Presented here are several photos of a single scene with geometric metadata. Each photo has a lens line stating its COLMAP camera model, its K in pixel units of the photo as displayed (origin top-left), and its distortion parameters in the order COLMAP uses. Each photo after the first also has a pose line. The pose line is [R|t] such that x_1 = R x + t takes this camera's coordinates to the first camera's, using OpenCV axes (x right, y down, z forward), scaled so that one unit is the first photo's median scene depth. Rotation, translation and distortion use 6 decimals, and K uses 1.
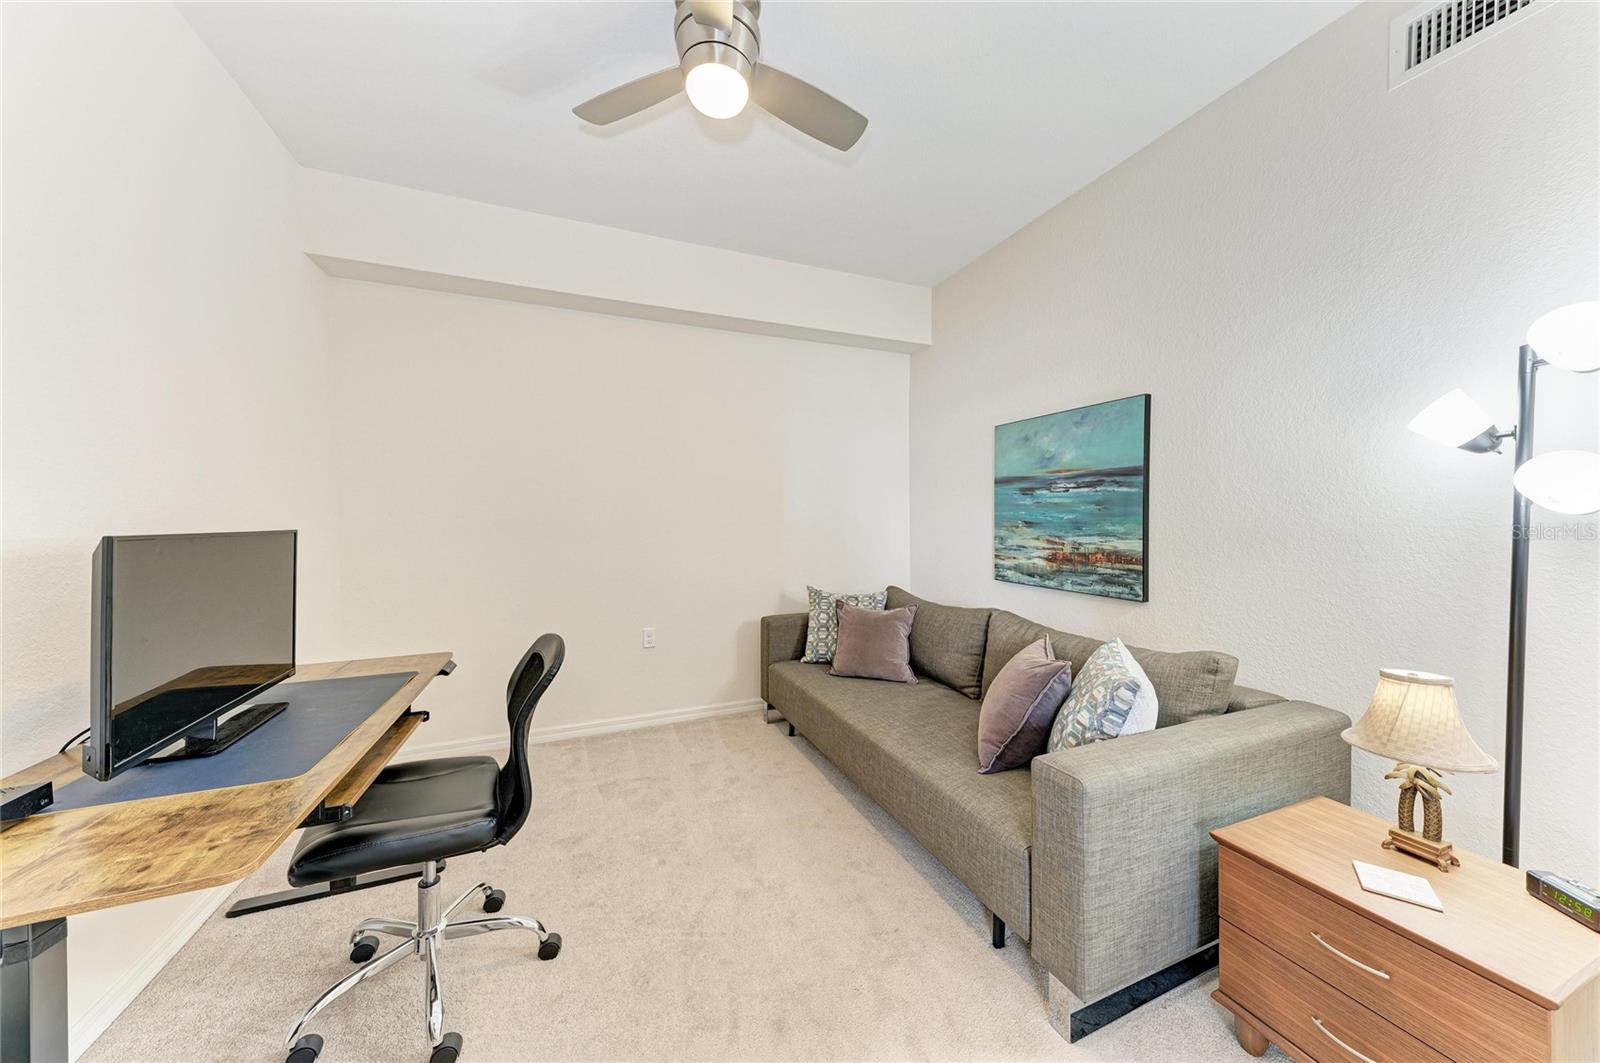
lens RADIAL K [[542.4, 0, 792.9], [0, 542.4, 532.0], [0, 0, 1]] dist [0.010946, -0.000561]
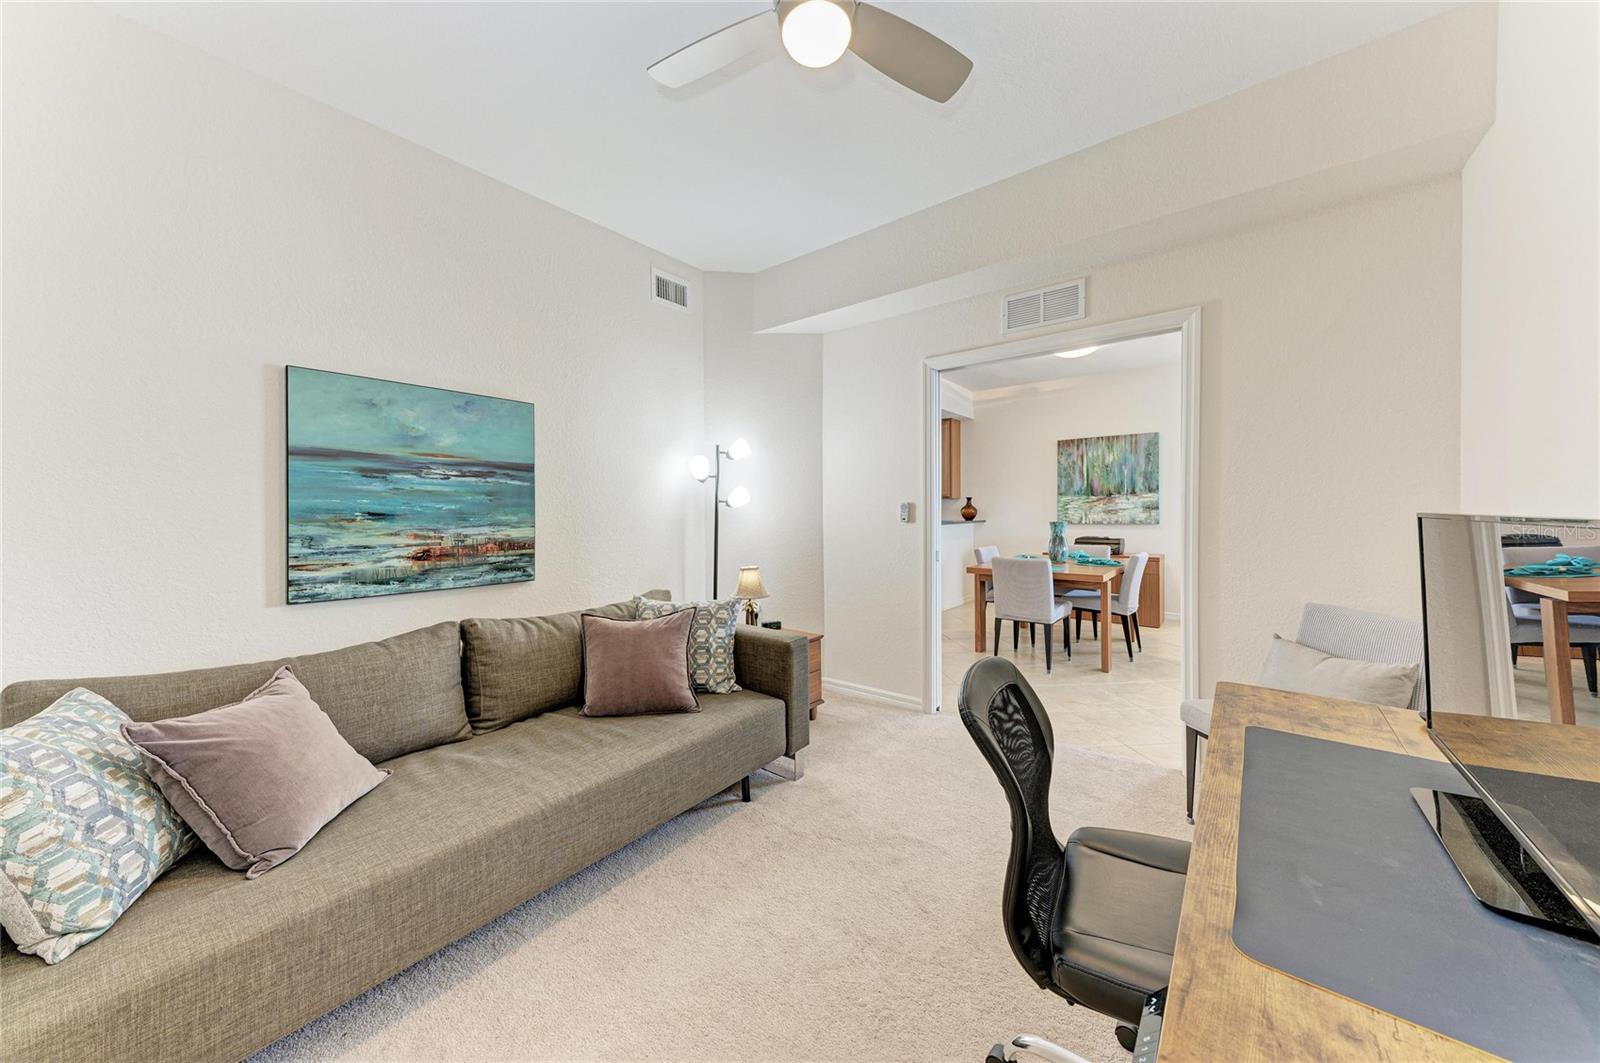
lens RADIAL K [[542.4, 0, 792.5], [0, 542.4, 514.9], [0, 0, 1]] dist [0.010946, -0.000561]
pose [[-0.485119, -0.003478, 0.874441, -0.572822], [0.027470, 0.999438, 0.019215, -0.016925], [-0.874017, 0.033342, -0.484750, 0.948739]]
